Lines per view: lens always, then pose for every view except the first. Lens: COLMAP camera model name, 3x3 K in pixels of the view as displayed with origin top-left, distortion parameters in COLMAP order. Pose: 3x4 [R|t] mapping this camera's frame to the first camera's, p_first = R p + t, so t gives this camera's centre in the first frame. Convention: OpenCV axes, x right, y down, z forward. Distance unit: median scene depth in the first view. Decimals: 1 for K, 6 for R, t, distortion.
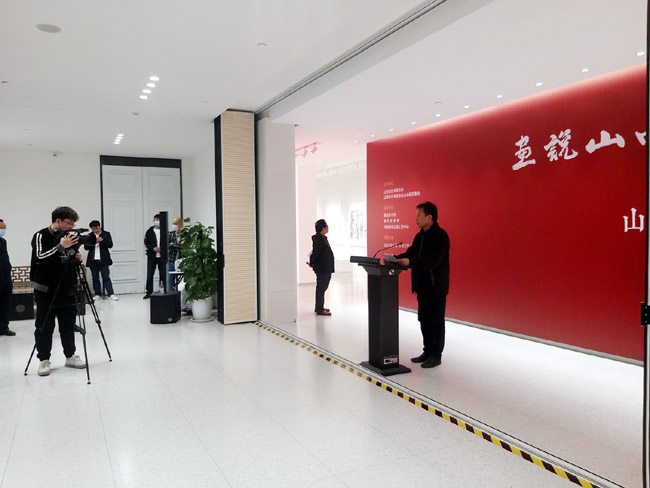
lens RADIAL K [[511.4, 0, 309.3], [0, 511.4, 276.7], [0, 0, 1]] dist [0.051736, -0.086709]
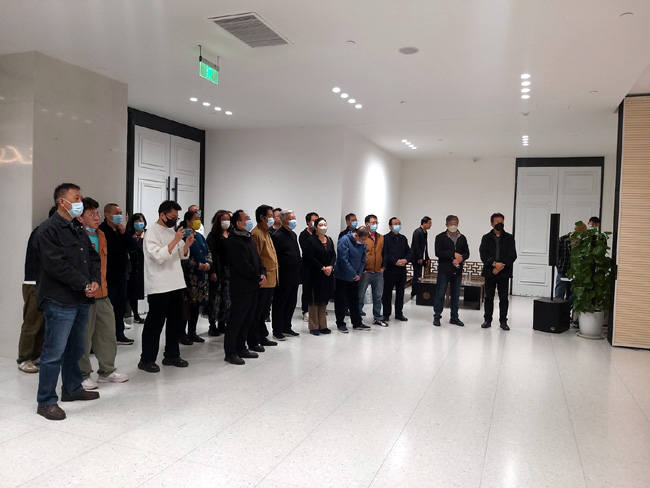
lens RADIAL K [[511.4, 0, 330.8], [0, 511.4, 259.9], [0, 0, 1]] dist [0.051736, -0.086709]
pose [[0.689296, 0.083673, -0.719632, 0.118473], [-0.109890, 0.993890, 0.010304, -0.006784], [0.716097, 0.071978, 0.694280, 0.057346]]
